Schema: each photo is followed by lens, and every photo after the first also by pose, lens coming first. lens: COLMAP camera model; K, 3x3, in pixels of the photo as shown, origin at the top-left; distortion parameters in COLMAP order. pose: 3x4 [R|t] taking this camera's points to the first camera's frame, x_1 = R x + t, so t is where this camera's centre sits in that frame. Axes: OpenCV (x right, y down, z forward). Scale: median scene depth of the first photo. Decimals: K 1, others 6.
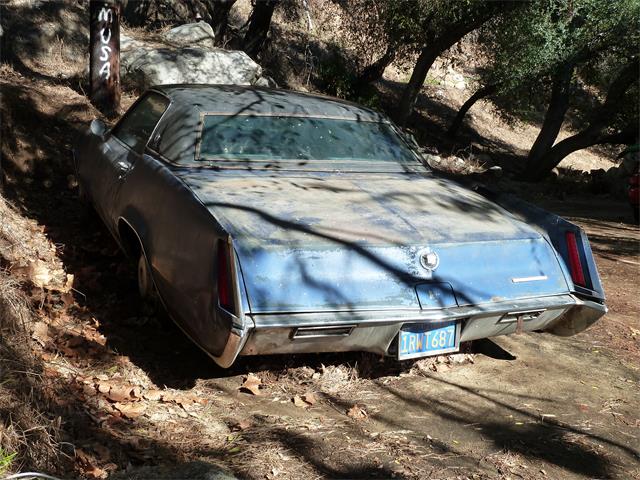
lens RADIAL K [[777.0, 0, 320.0], [0, 777.0, 240.0], [0, 0, 1]] dist [-0.003585, 0.074630]
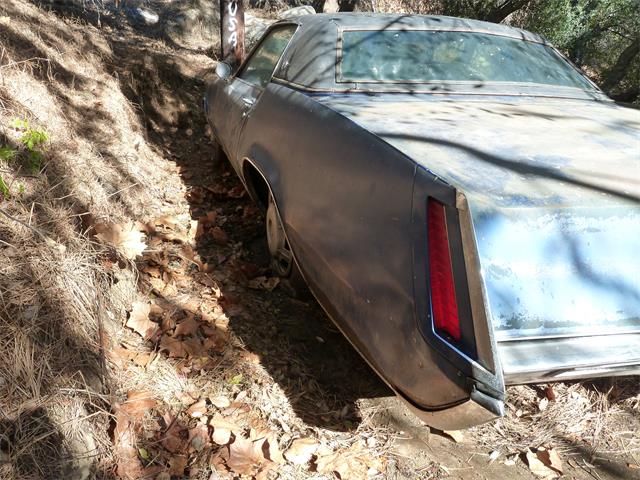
lens RADIAL K [[530.0, 0, 320.0], [0, 530.0, 240.0], [0, 0, 1]] dist [0.012946, 0.004868]
pose [[0.993168, 0.015909, -0.115605, -0.096929], [-0.001858, 0.992694, 0.120646, -0.009389], [0.116680, -0.119607, 0.985941, 0.385883]]
